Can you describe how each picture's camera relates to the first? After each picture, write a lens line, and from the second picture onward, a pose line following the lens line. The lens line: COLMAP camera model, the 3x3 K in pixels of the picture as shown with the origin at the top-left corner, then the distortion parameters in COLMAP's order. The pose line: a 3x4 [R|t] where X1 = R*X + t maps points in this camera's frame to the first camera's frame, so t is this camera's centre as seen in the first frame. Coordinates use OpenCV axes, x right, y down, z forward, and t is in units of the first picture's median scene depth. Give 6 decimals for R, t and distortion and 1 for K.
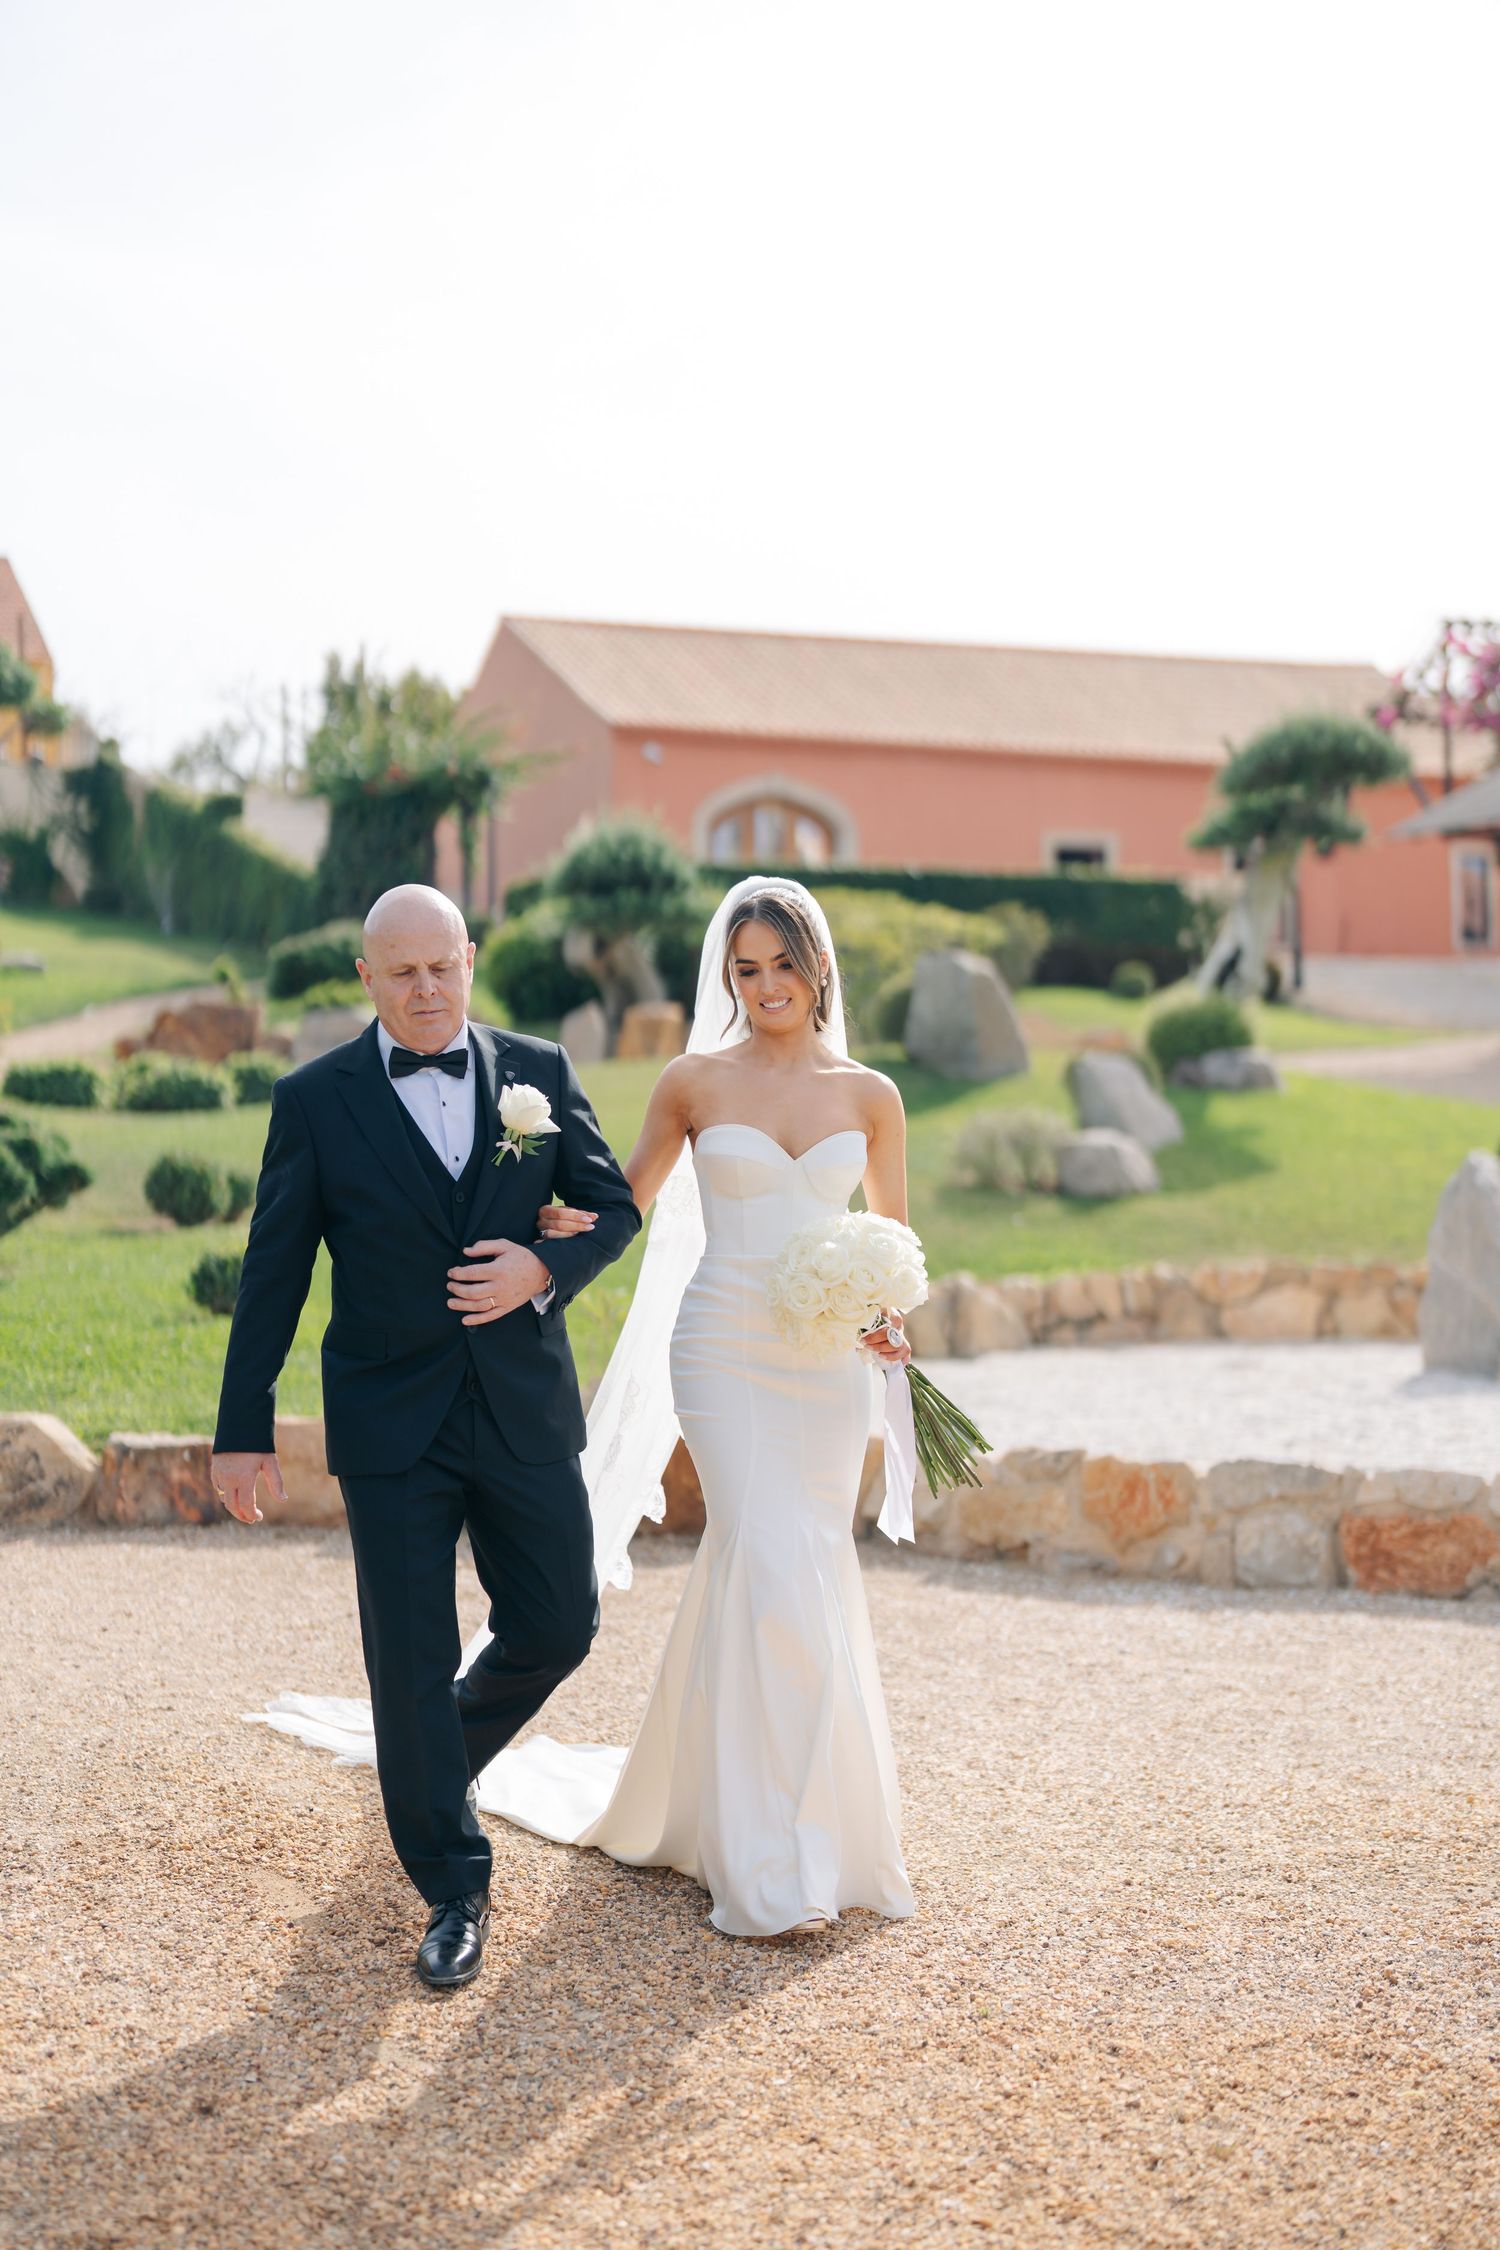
lens RADIAL K [[3366.5, 0, 739.3], [0, 3366.5, 1129.5], [0, 0, 1]] dist [0.070962, 0.000000]
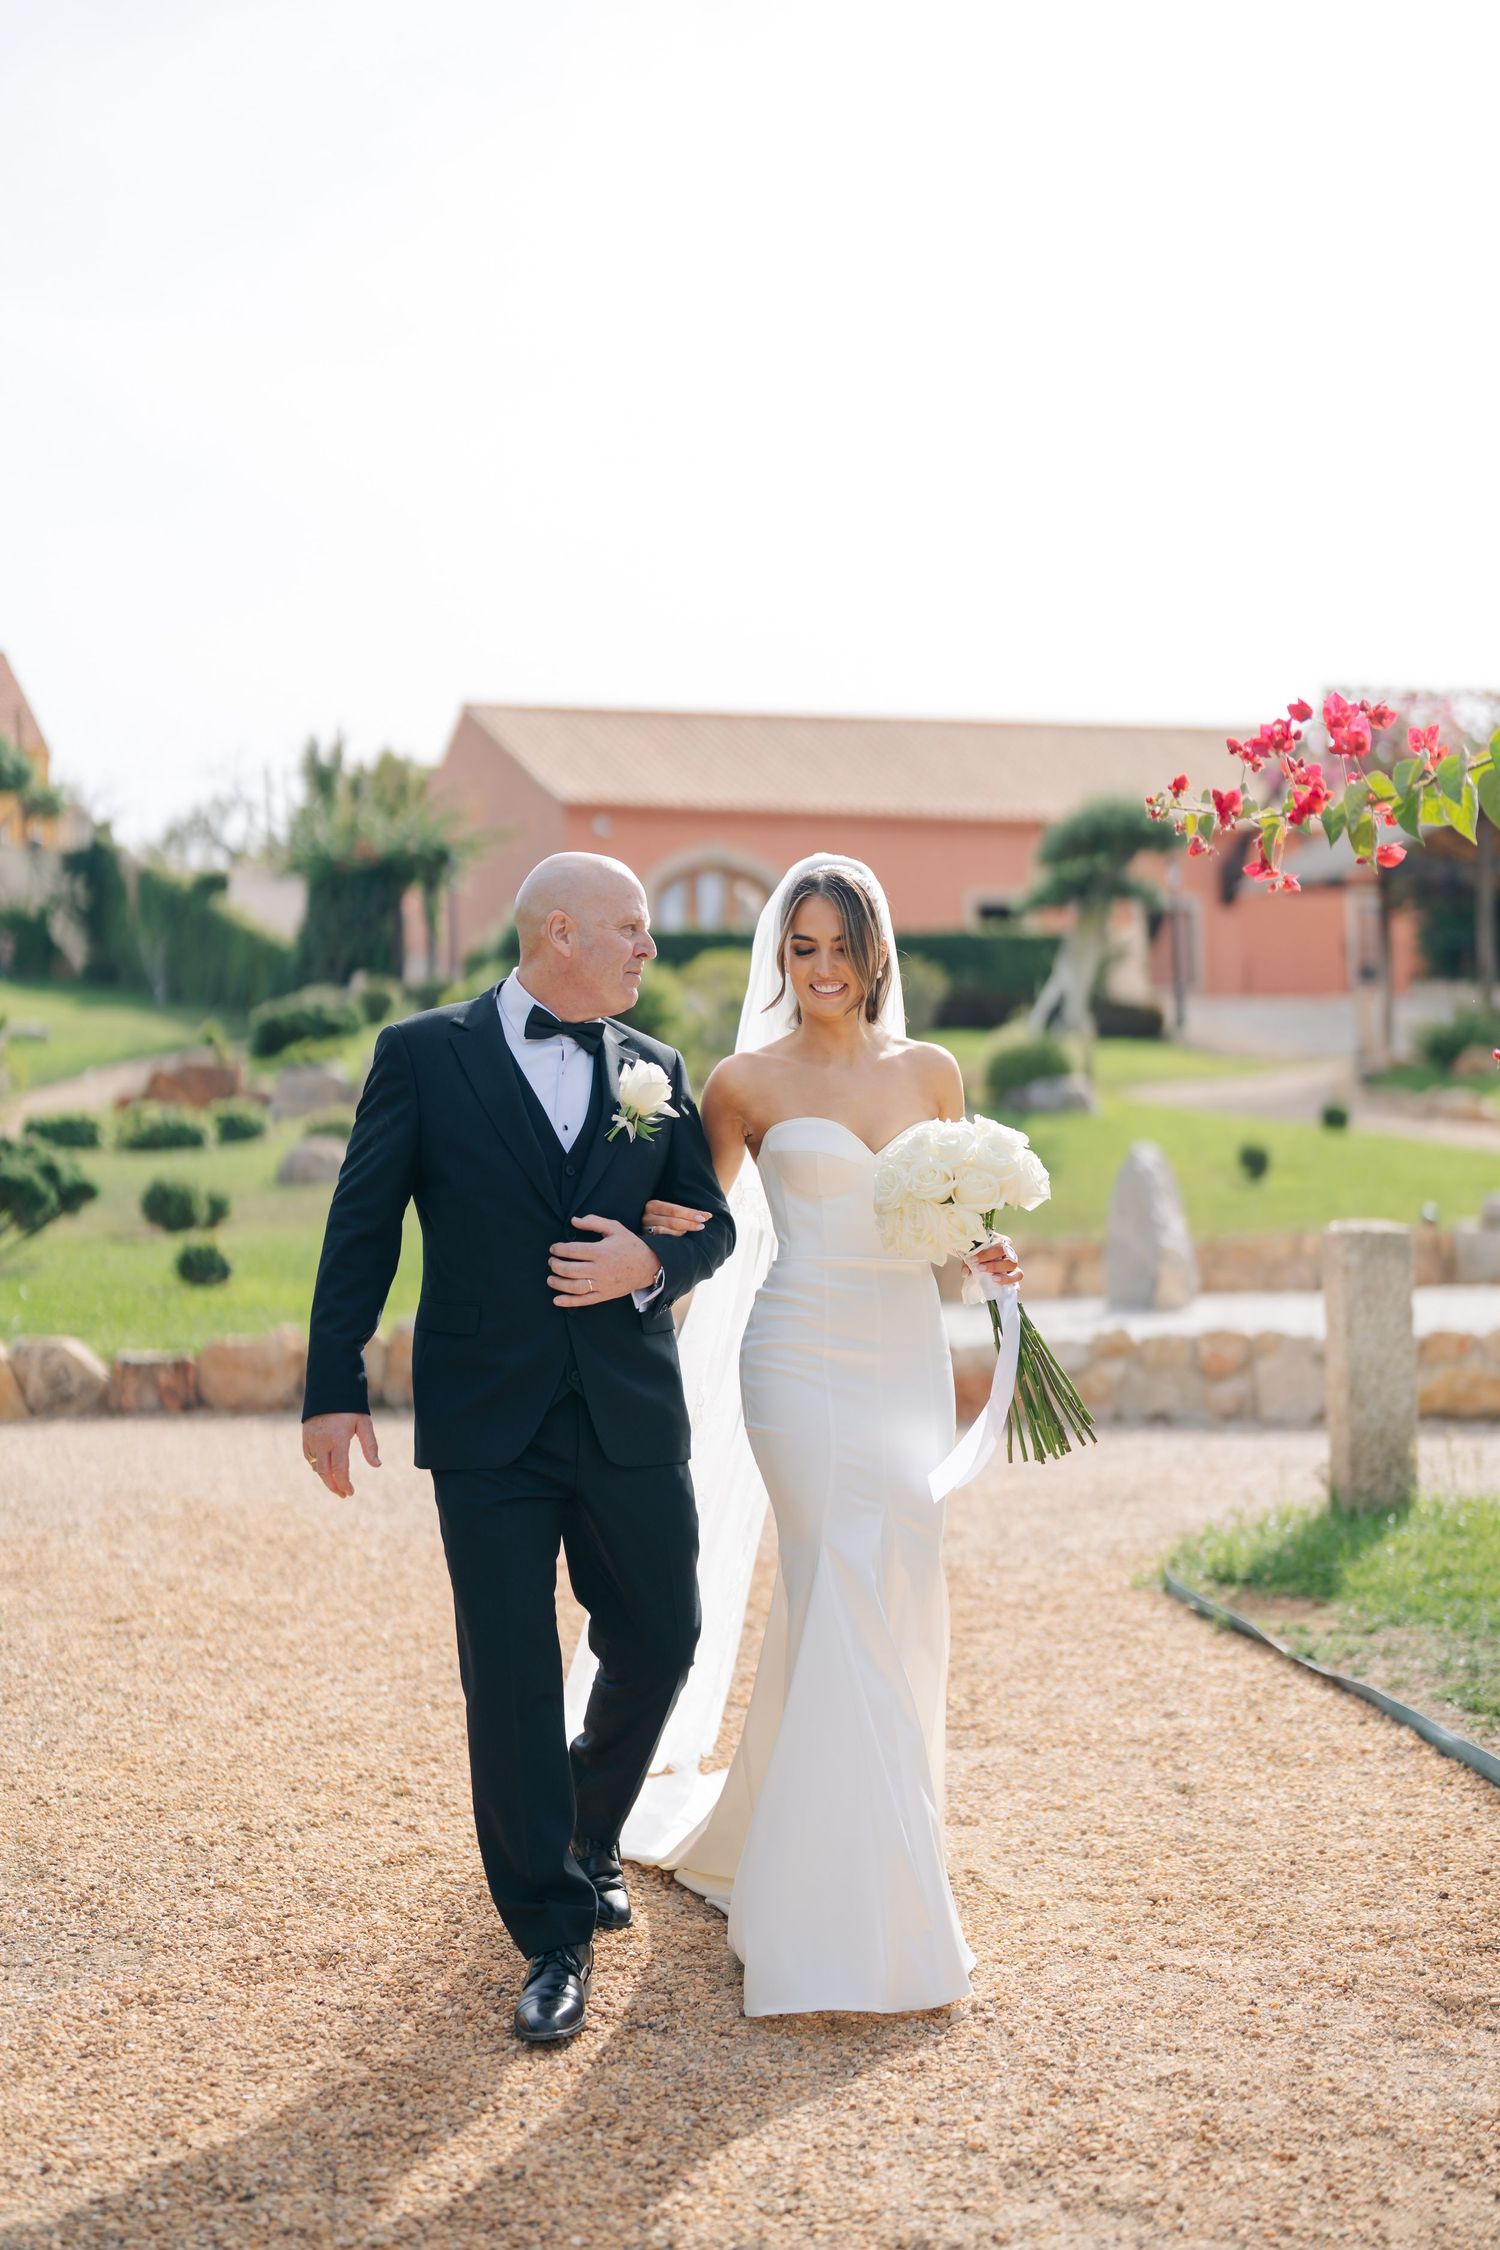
lens RADIAL K [[3366.5, 0, 758.6], [0, 3366.5, 1107.3], [0, 0, 1]] dist [0.070962, 0.000000]
pose [[0.999700, -0.023763, 0.005859, 0.018175], [0.023889, 0.999462, -0.022494, 0.005546], [-0.005321, 0.022627, 0.999730, -0.099154]]
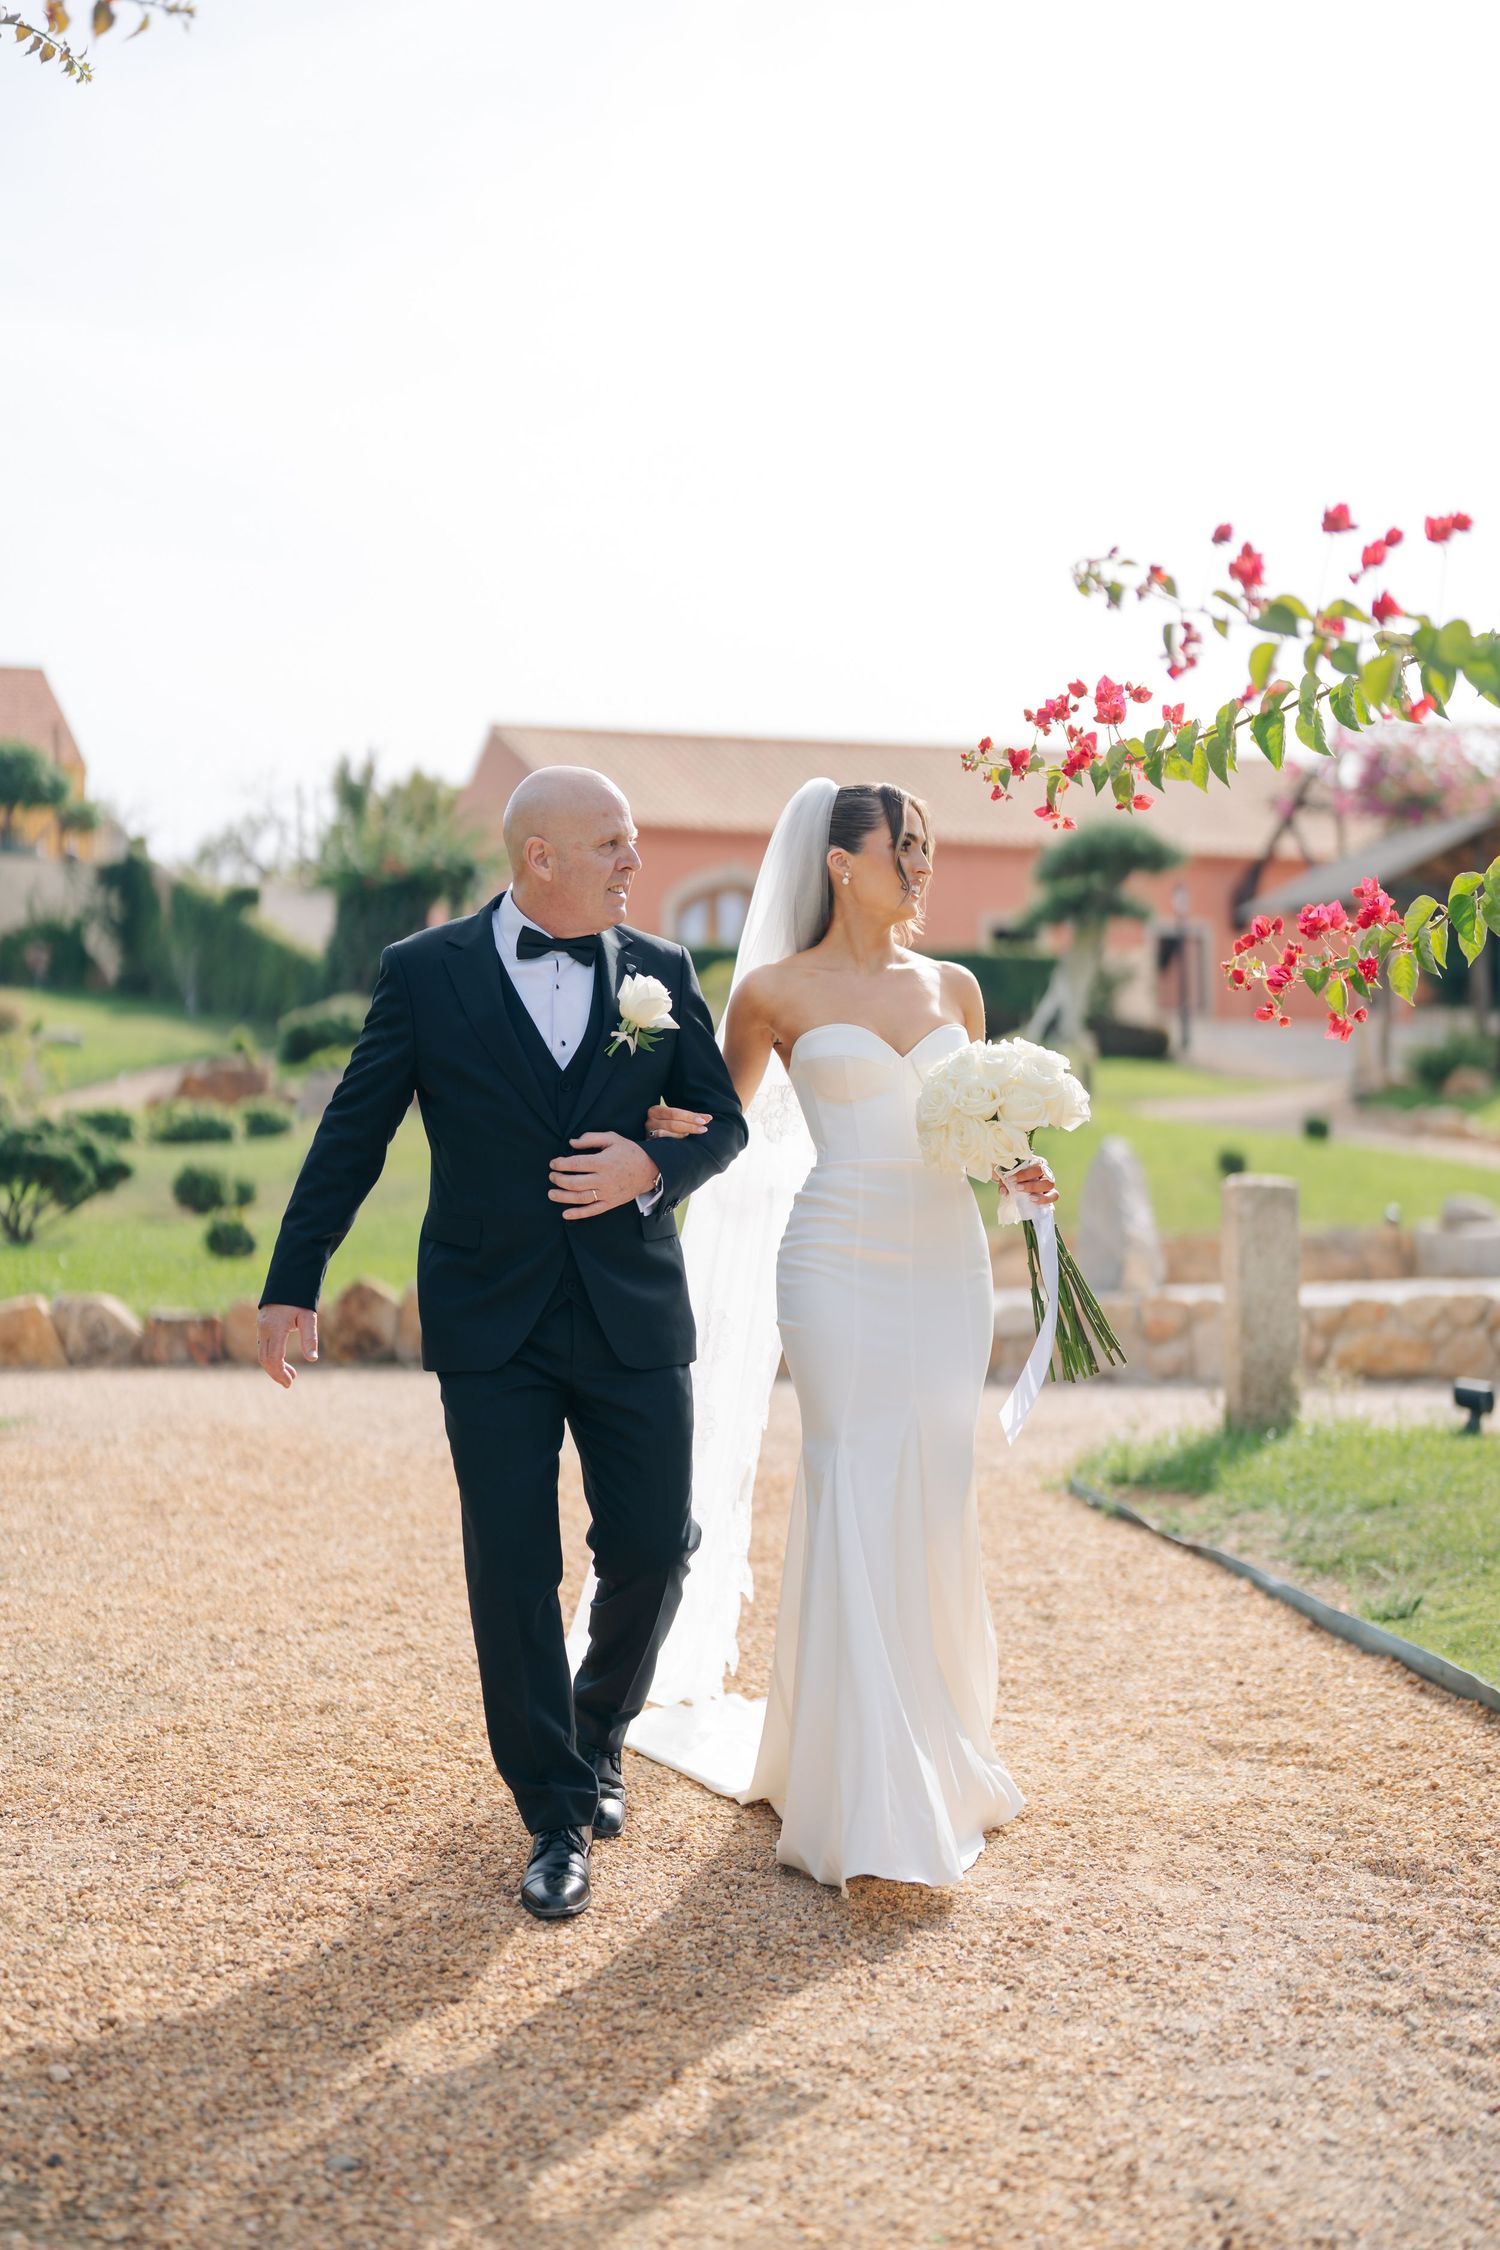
lens RADIAL K [[3366.5, 0, 759.4], [0, 3366.5, 1131.9], [0, 0, 1]] dist [0.070962, 0.000000]
pose [[0.999951, -0.009701, -0.002087, 0.022213], [0.009649, 0.999676, -0.023566, 0.010730], [0.002315, 0.023545, 0.999720, -0.125417]]
